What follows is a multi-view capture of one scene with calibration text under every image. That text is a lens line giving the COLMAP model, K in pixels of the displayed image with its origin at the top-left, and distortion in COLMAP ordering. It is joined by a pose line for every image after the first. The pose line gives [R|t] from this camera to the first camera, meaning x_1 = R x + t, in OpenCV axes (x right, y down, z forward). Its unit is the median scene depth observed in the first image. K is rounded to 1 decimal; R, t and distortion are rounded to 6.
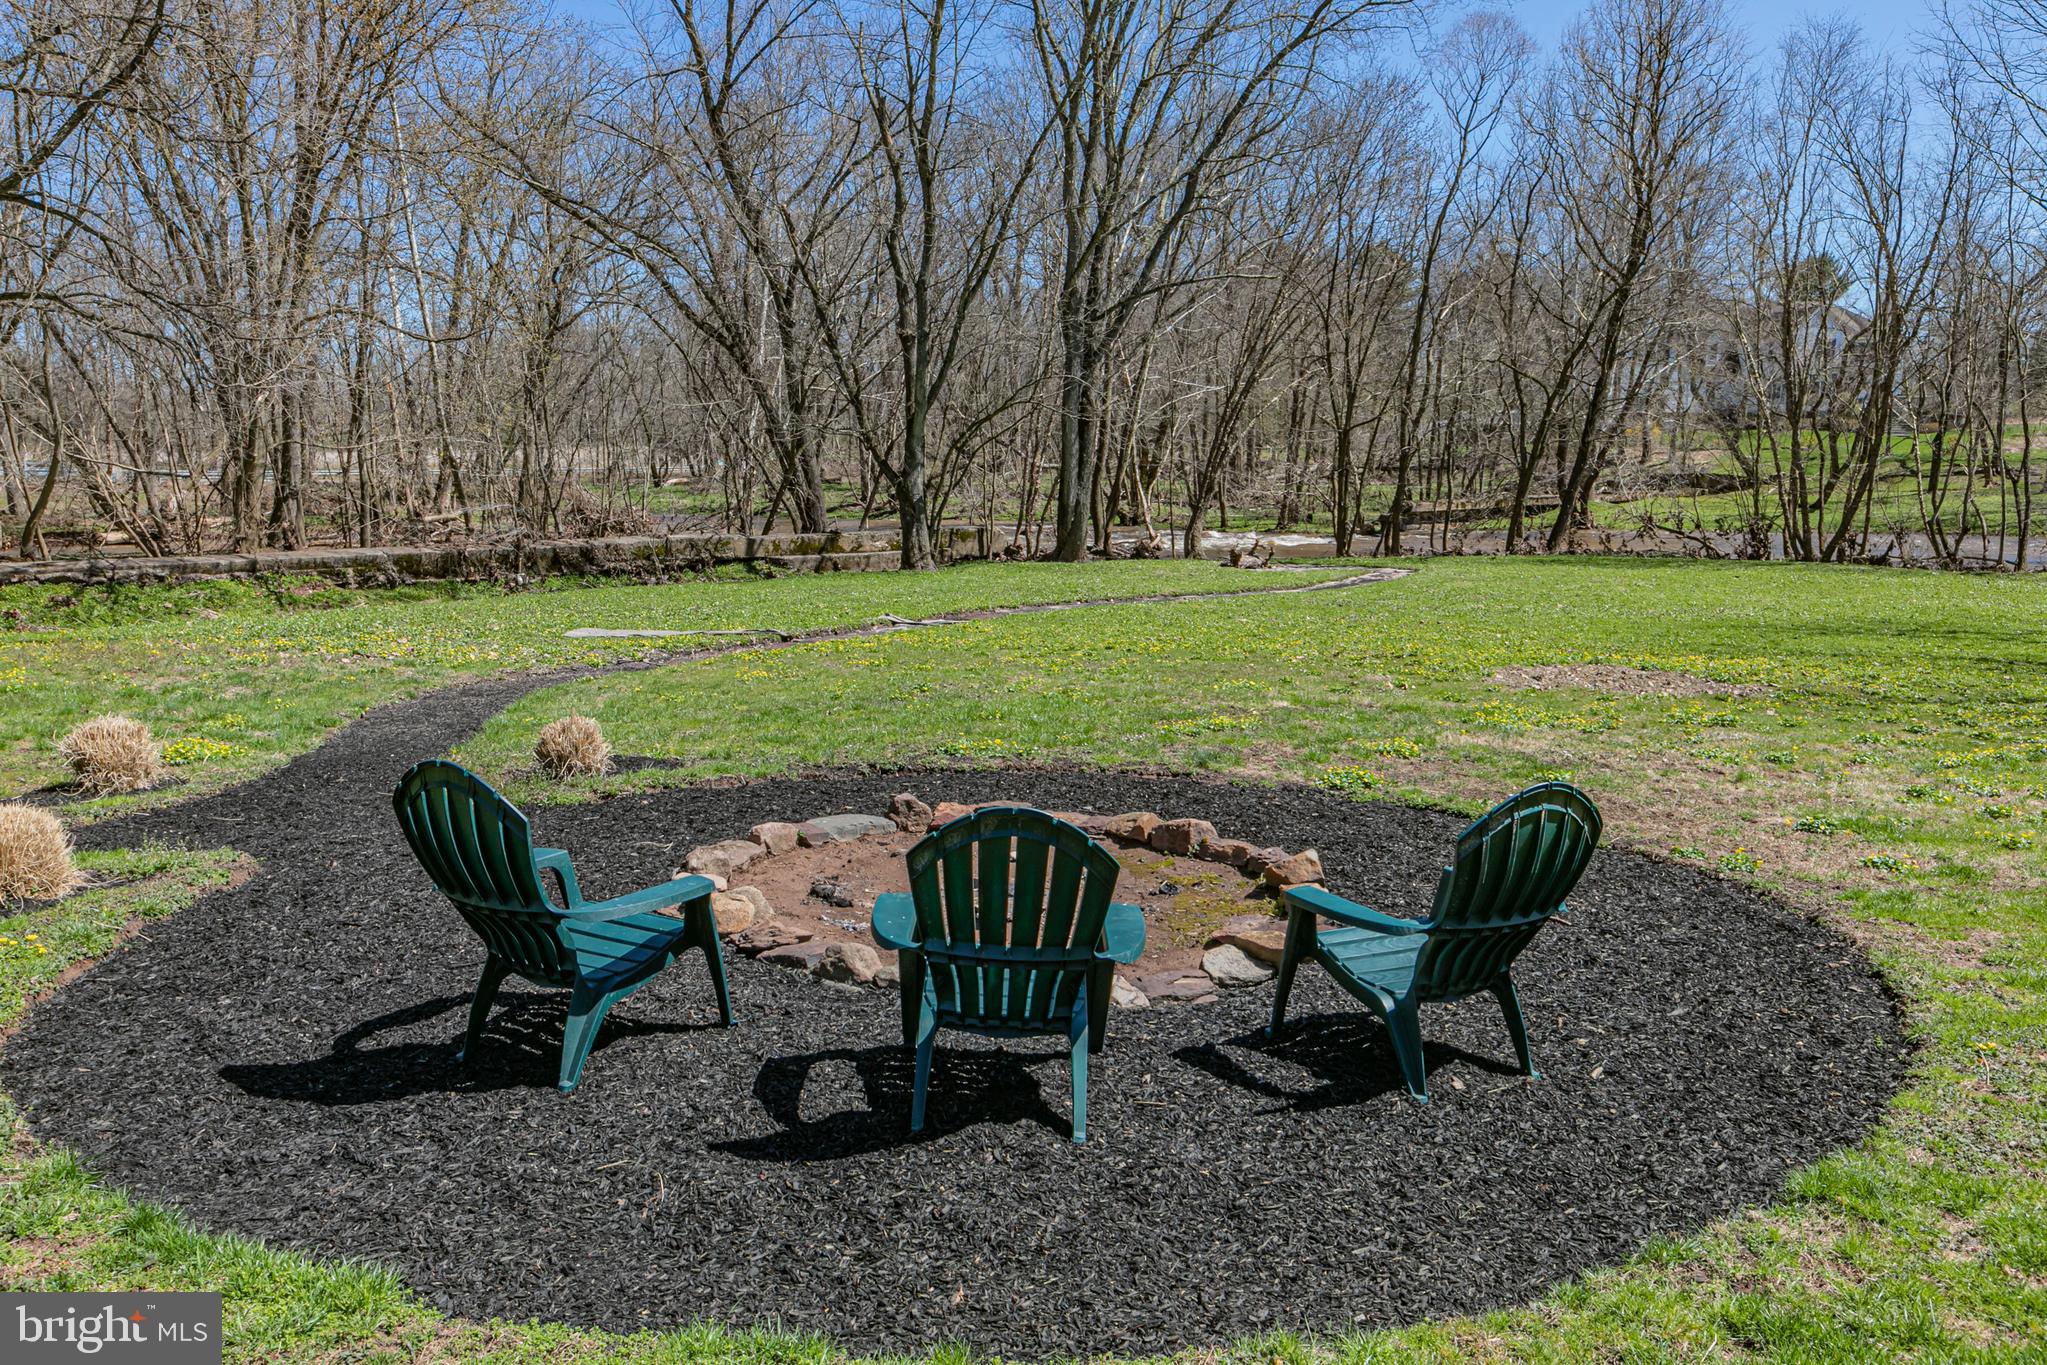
lens RADIAL K [[1618.6, 0, 1023.5], [0, 1618.6, 682.5], [0, 0, 1]] dist [-0.004669, -0.001119]
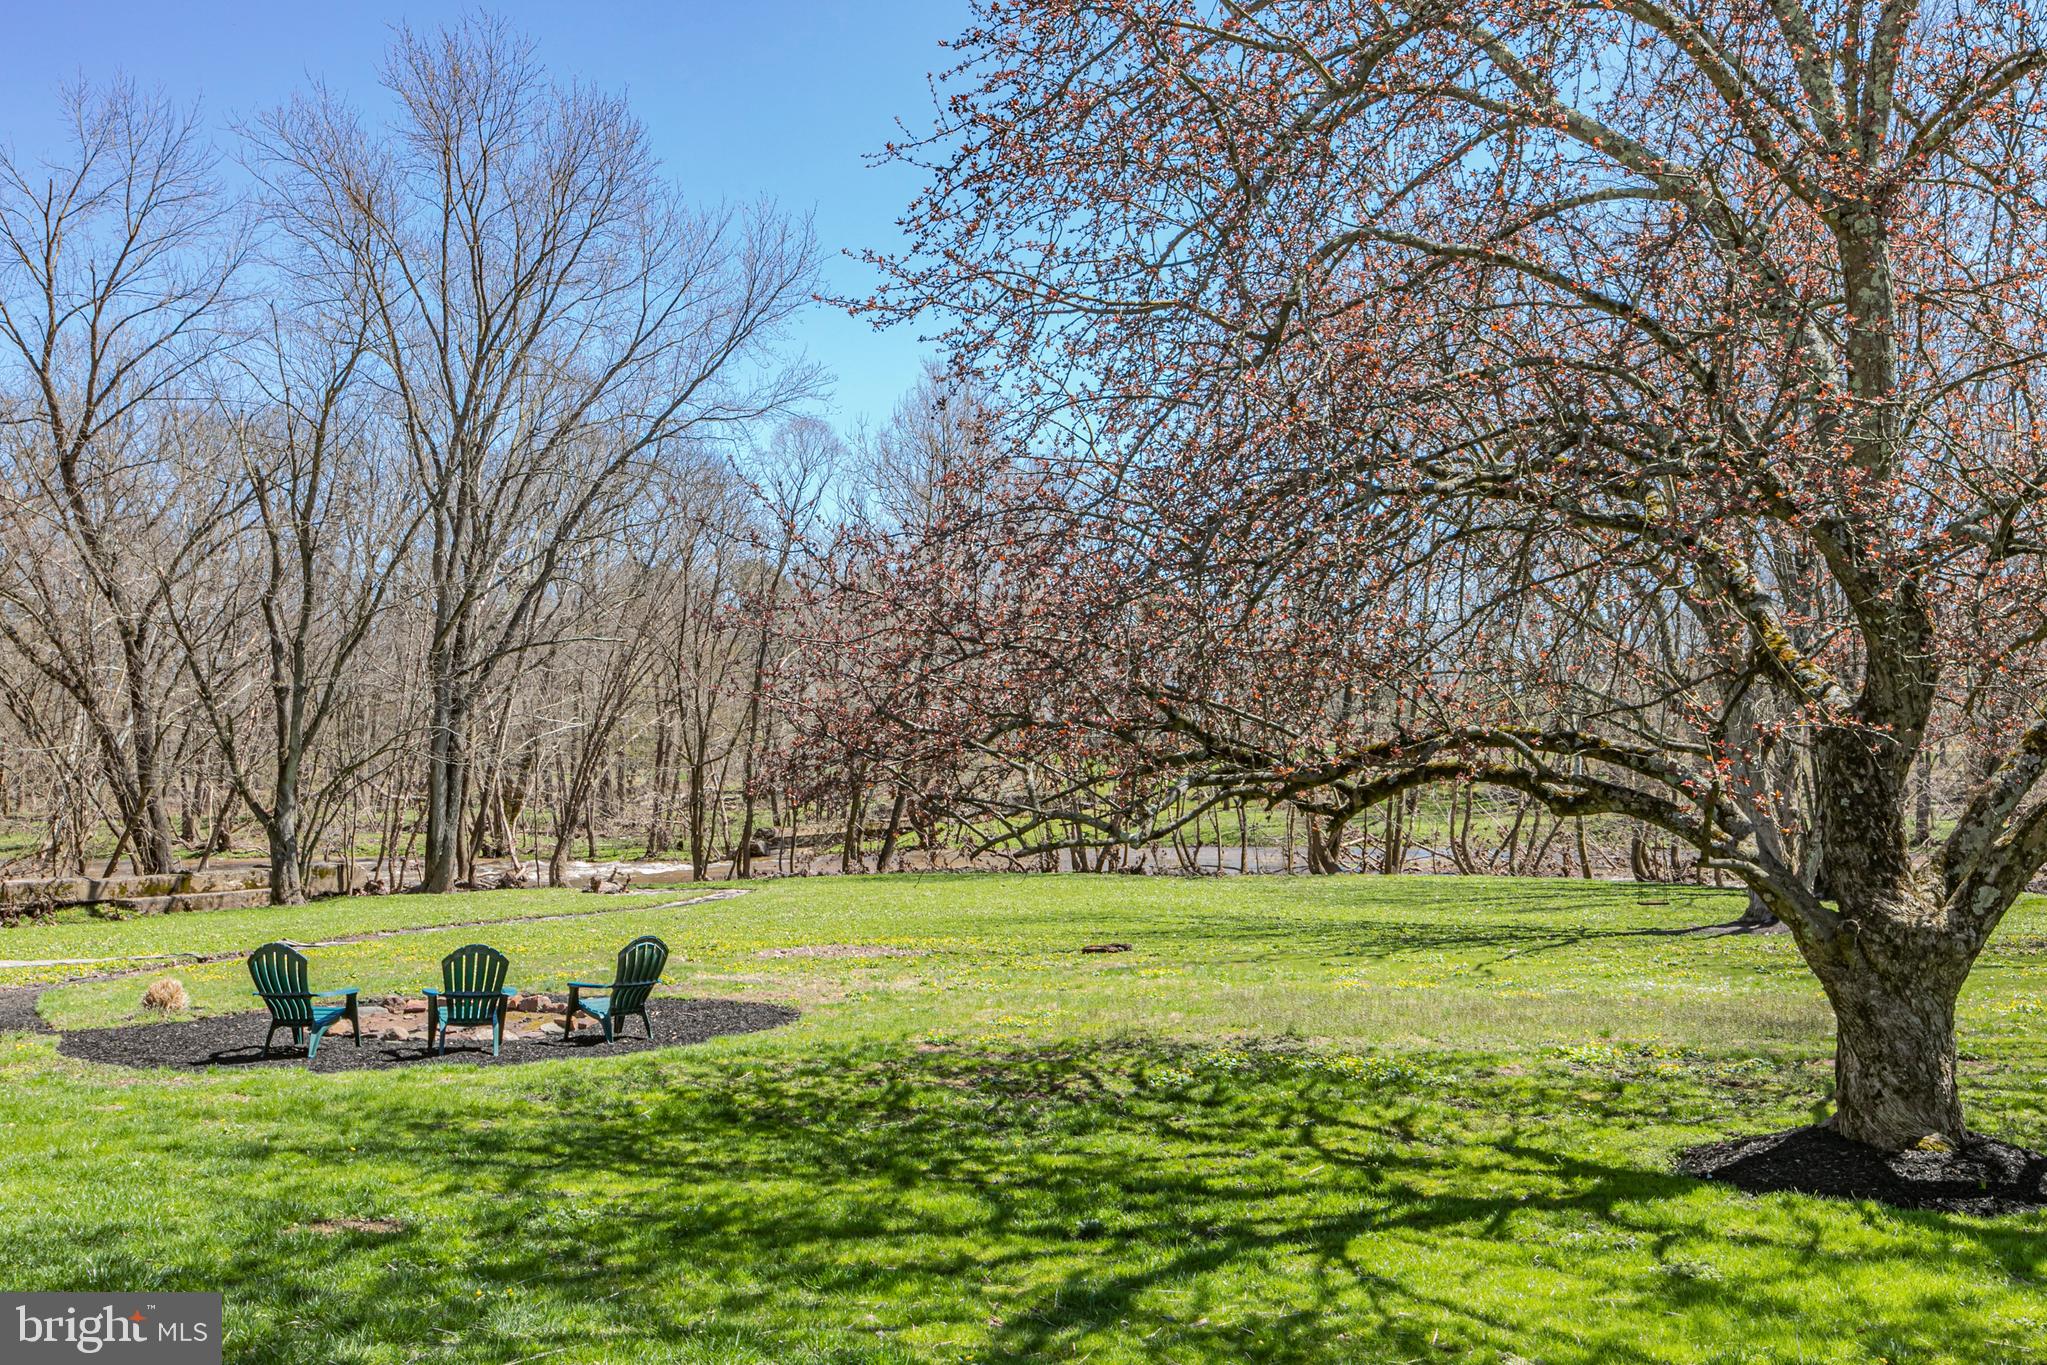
lens RADIAL K [[1753.5, 0, 1023.5], [0, 1753.5, 682.5], [0, 0, 1]] dist [-0.008127, 0.011267]
pose [[0.935810, 0.008573, 0.352400, -0.015879], [0.059182, 0.981693, -0.181043, 0.018344], [-0.347501, 0.190278, 0.918171, -0.195104]]
